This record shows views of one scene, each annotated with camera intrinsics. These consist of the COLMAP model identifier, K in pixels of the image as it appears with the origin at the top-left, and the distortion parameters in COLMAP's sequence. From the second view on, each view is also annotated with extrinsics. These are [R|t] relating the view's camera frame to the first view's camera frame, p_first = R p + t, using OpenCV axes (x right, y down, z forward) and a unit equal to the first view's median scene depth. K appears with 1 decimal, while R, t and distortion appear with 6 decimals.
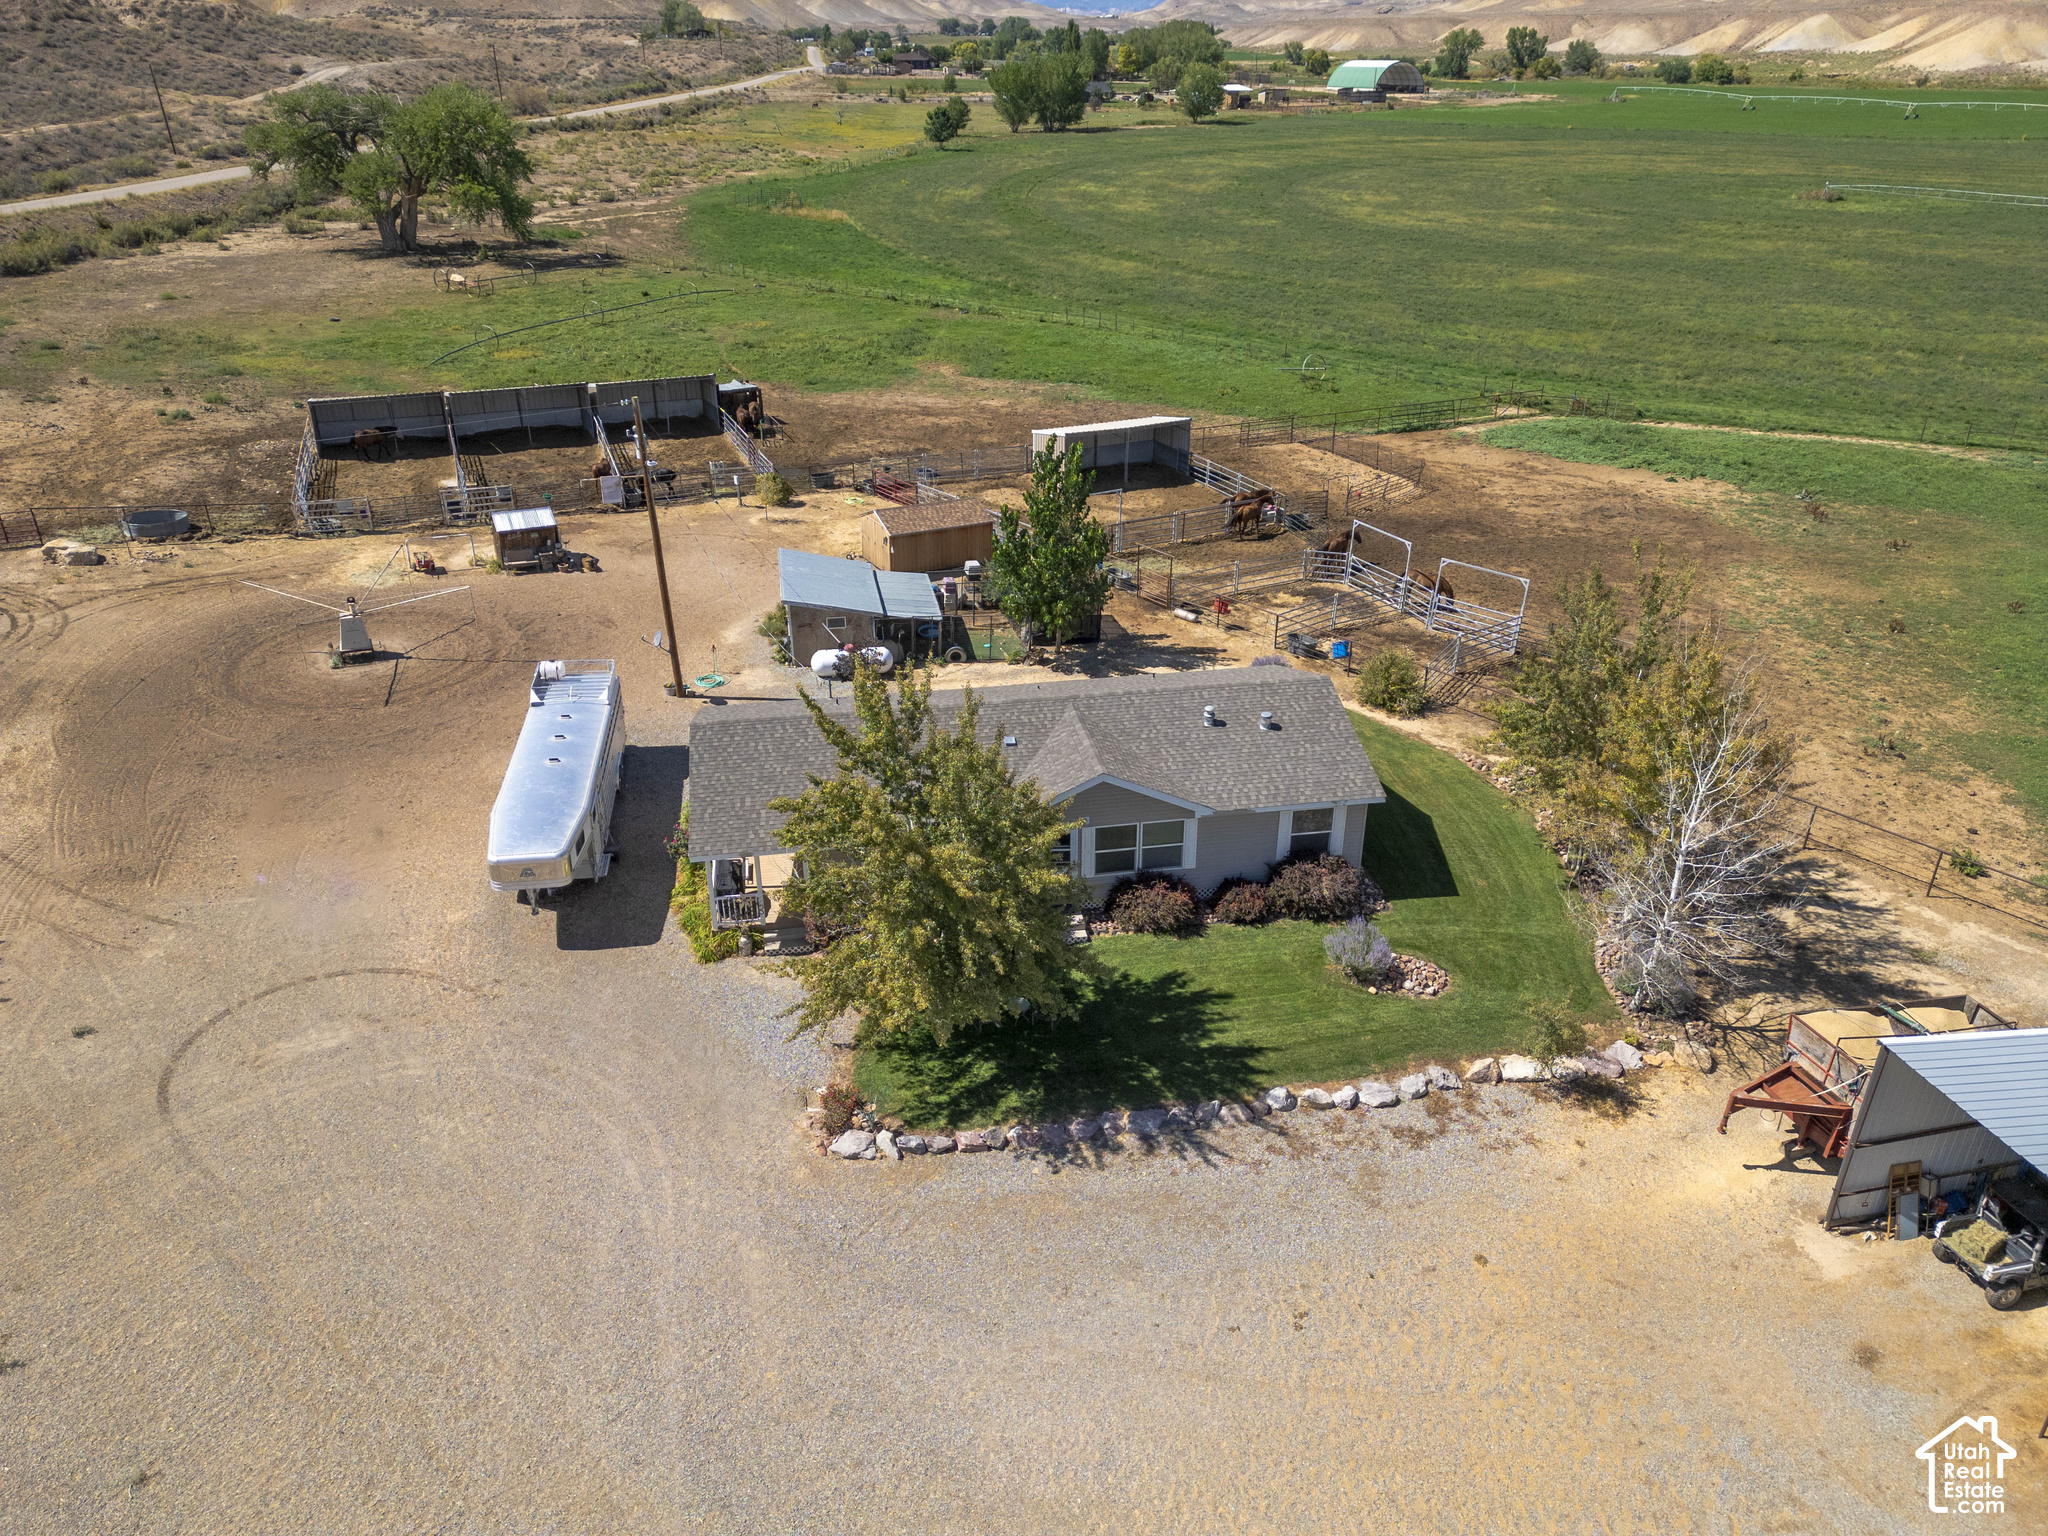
lens RADIAL K [[1422.0, 0, 1024.0], [0, 1422.0, 768.0], [0, 0, 1]] dist [0.065279, -0.055890]
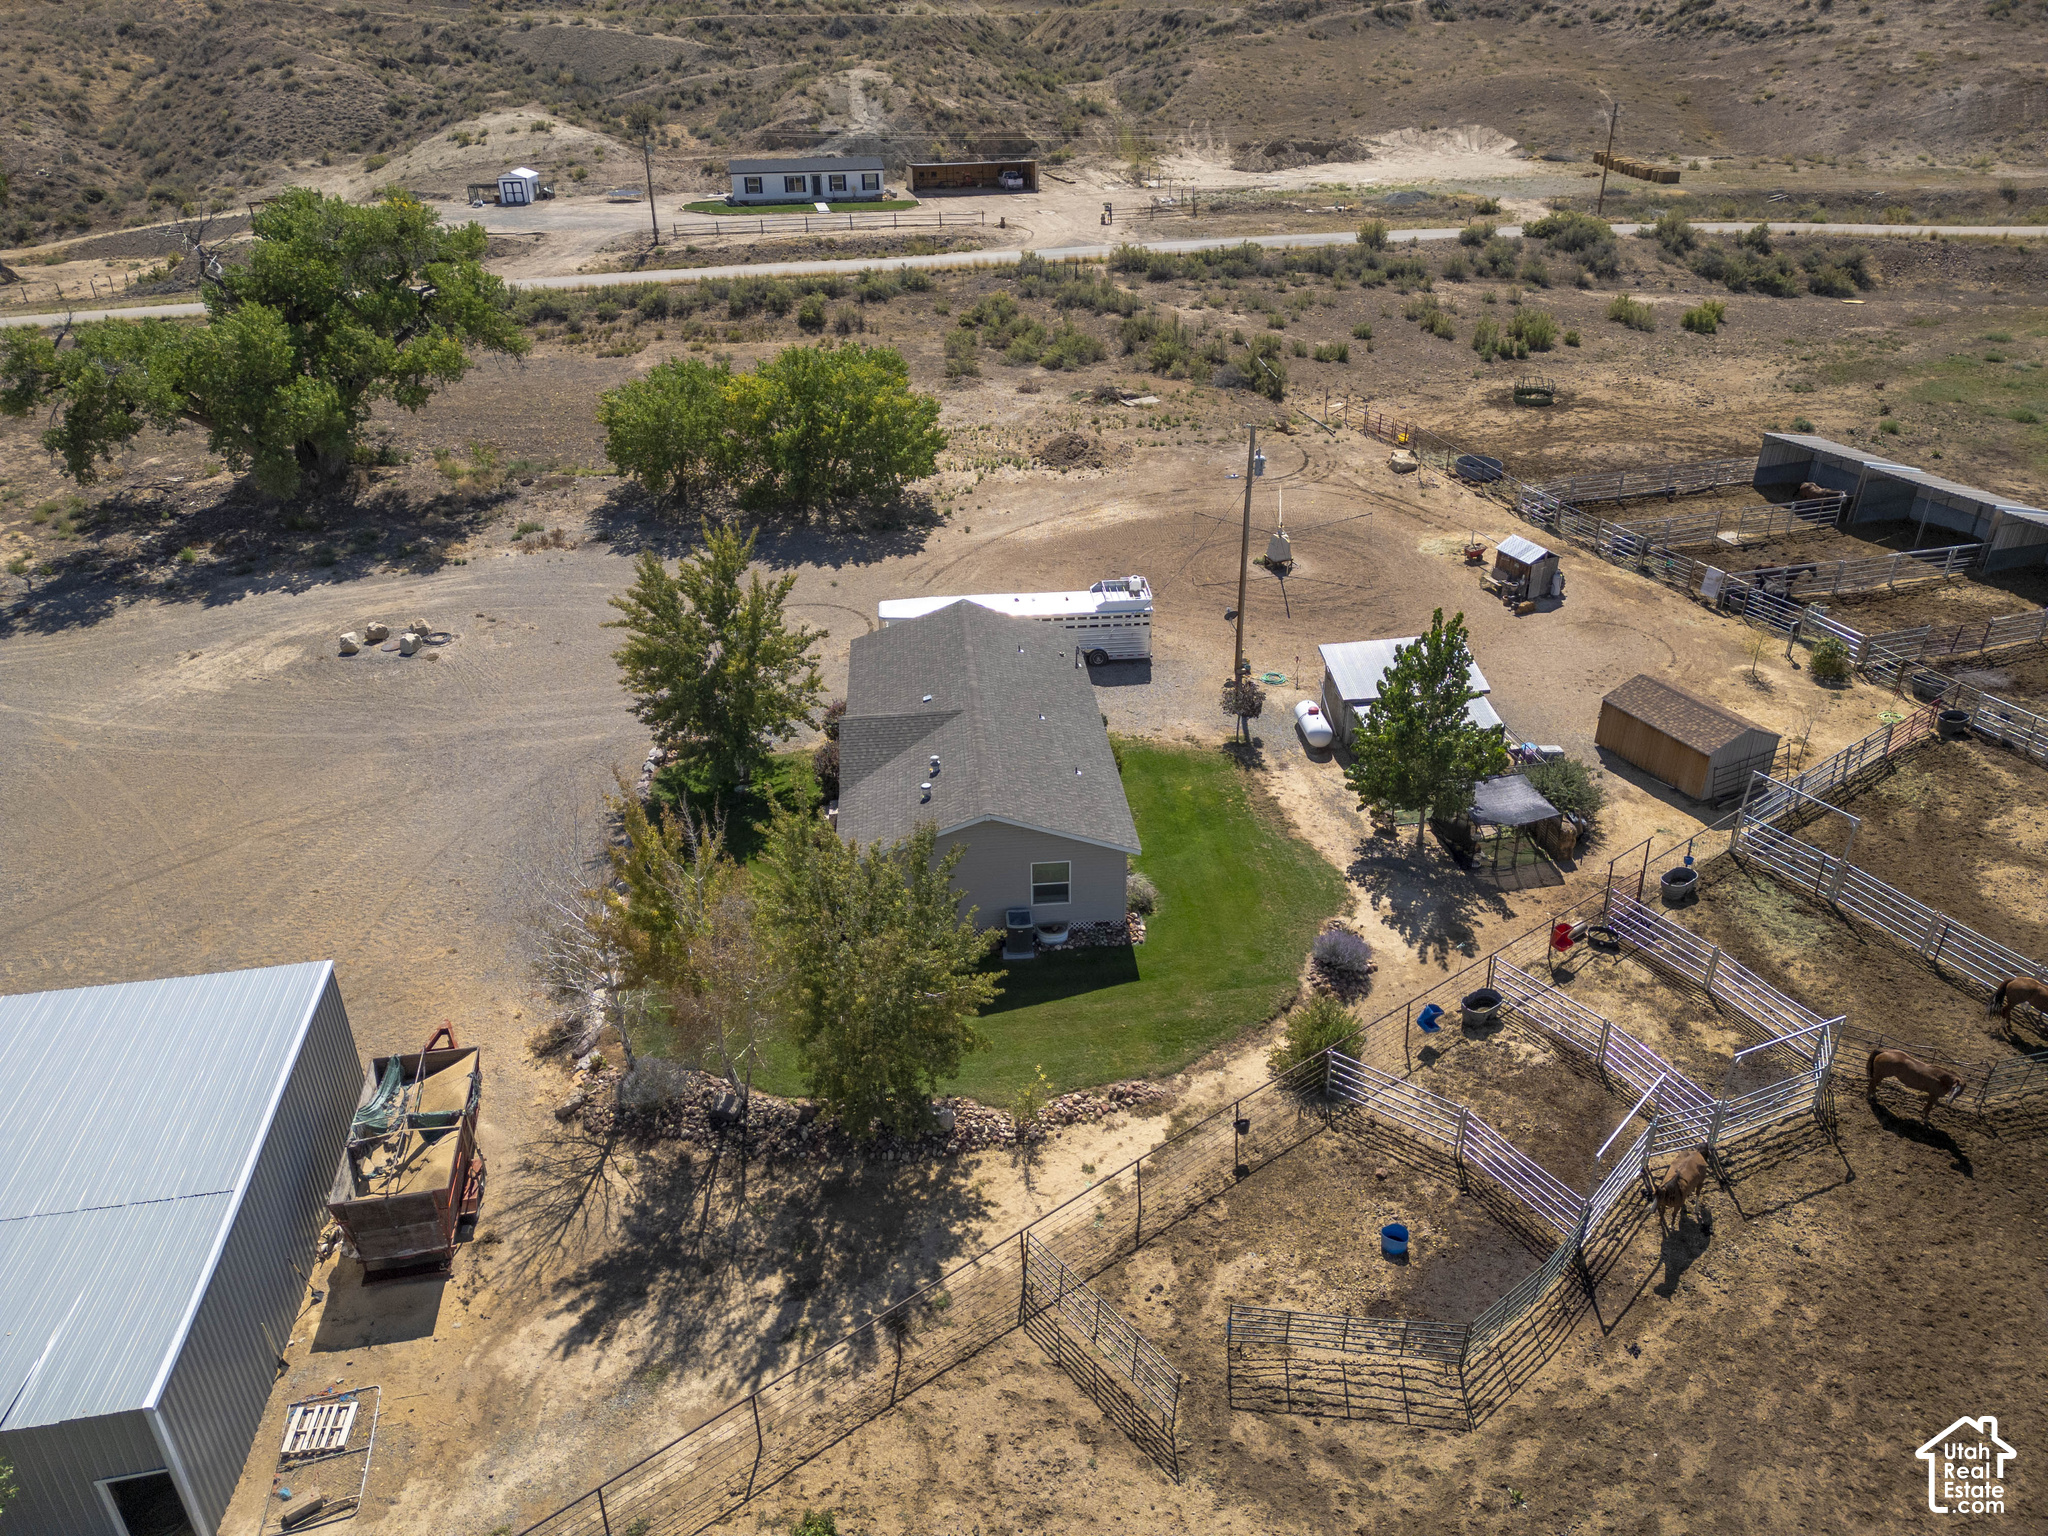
lens RADIAL K [[1422.0, 0, 1024.0], [0, 1422.0, 768.0], [0, 0, 1]] dist [0.065279, -0.055890]
pose [[-0.071915, 0.464264, -0.882773, 0.779988], [-0.437321, 0.780777, 0.446249, -0.396466], [0.896426, 0.418147, 0.146883, 0.619787]]
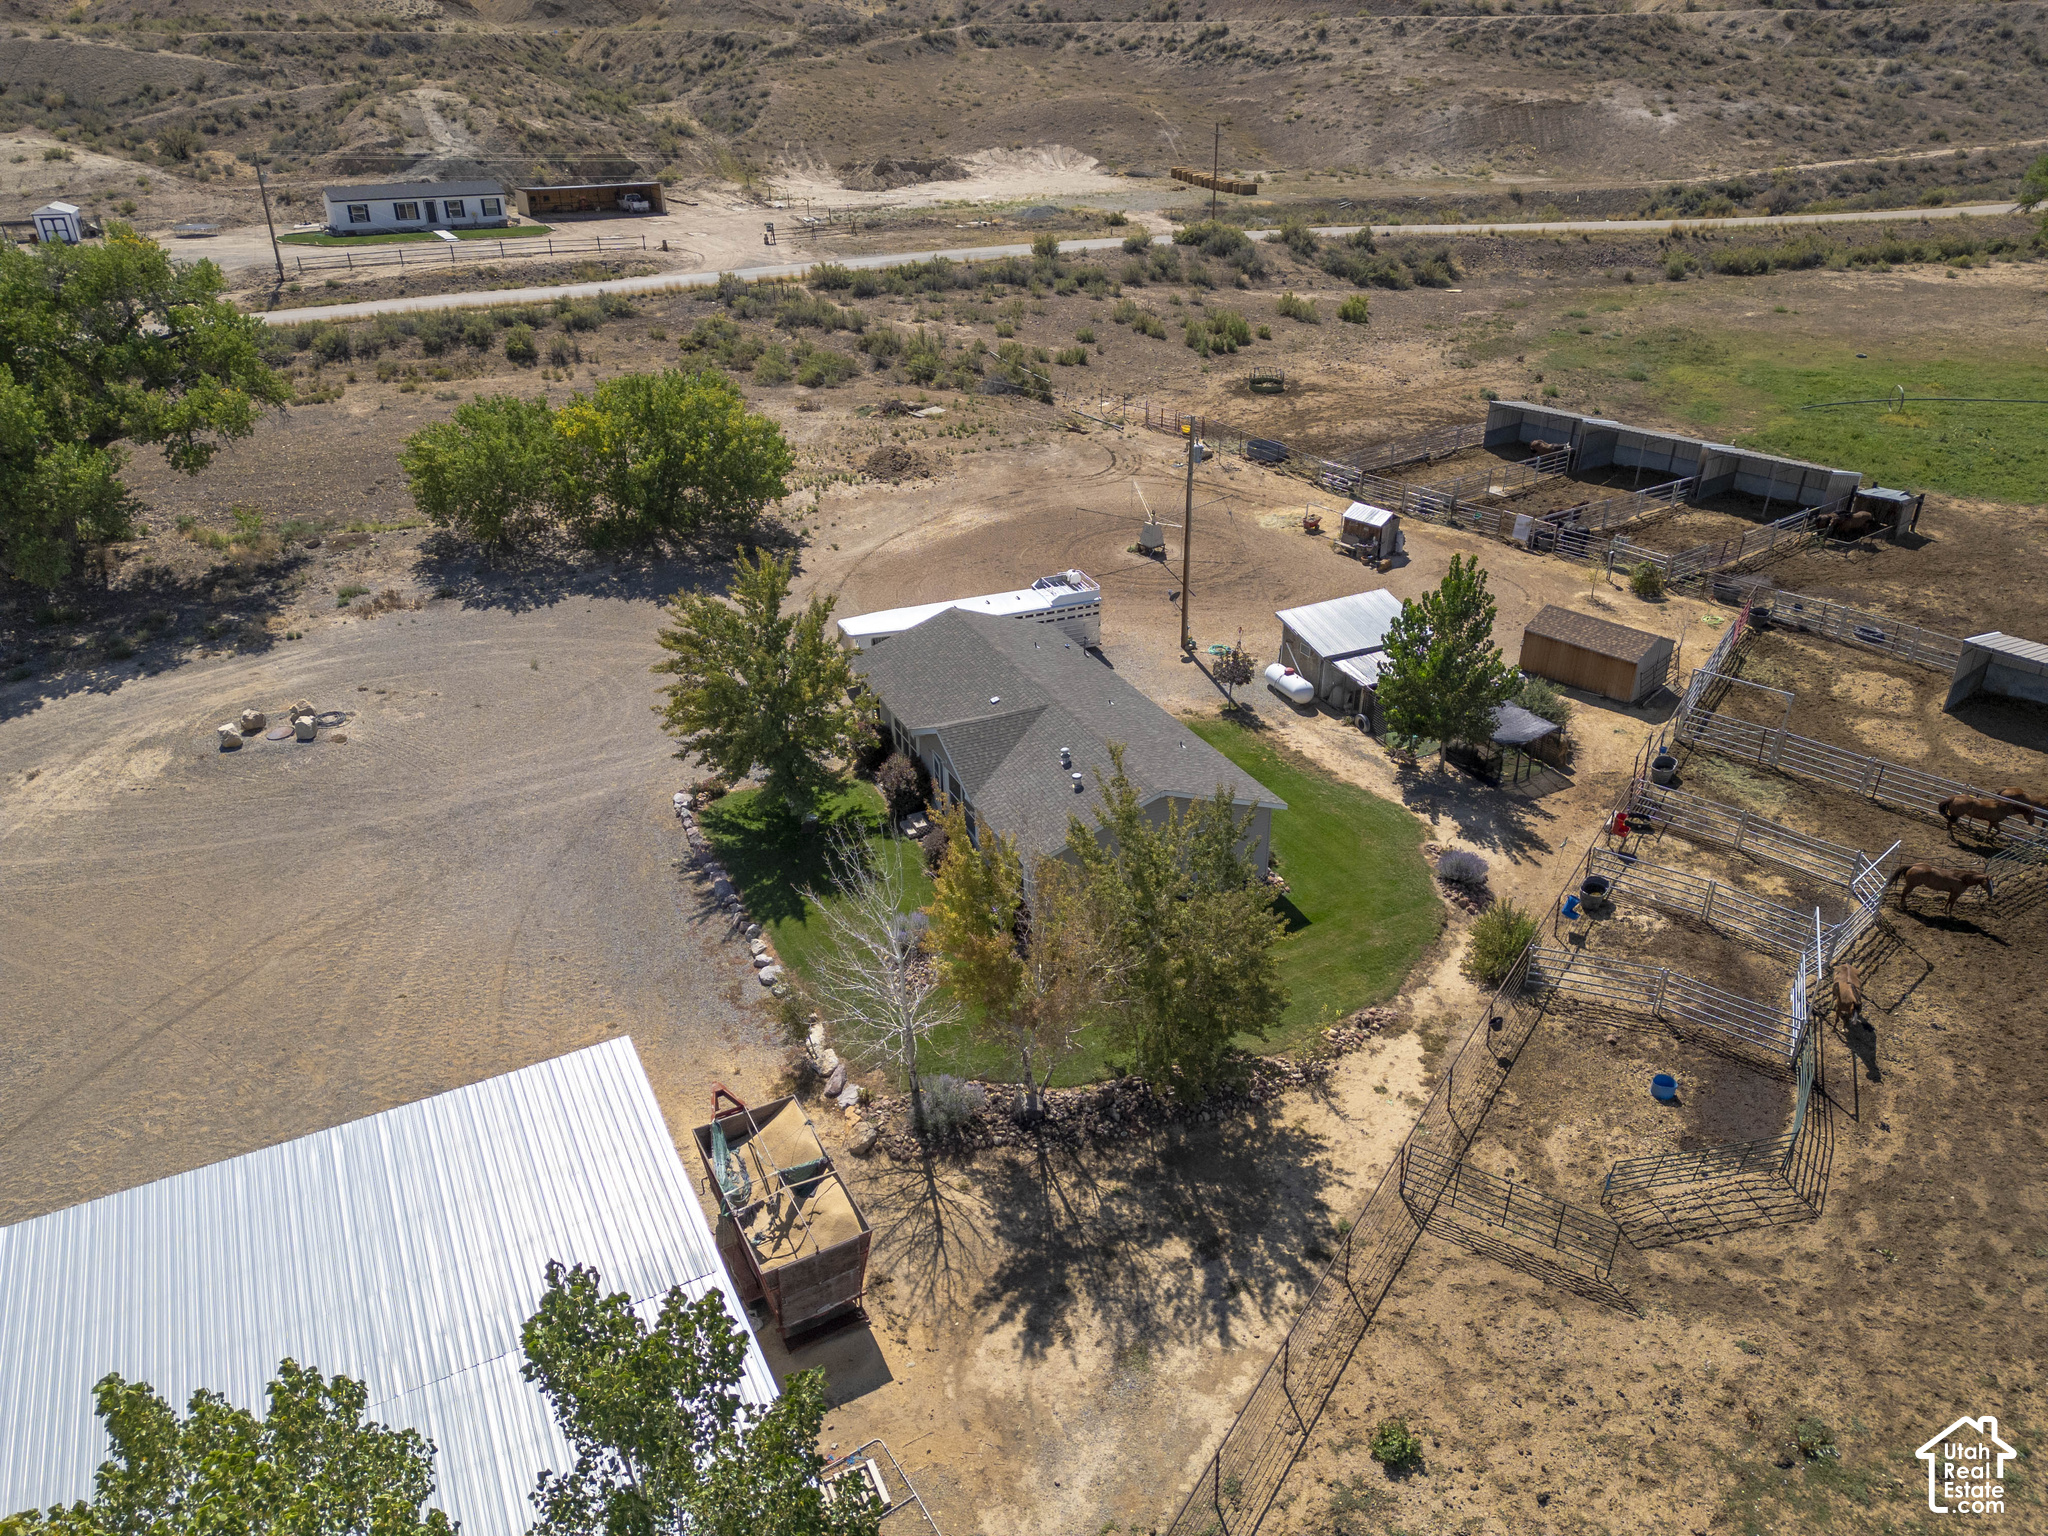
lens RADIAL K [[1422.0, 0, 1024.0], [0, 1422.0, 768.0], [0, 0, 1]] dist [0.065279, -0.055890]
pose [[0.255518, 0.439379, -0.861195, 0.782200], [-0.430365, 0.849336, 0.305638, -0.256311], [0.865735, 0.292532, 0.406114, 0.341671]]
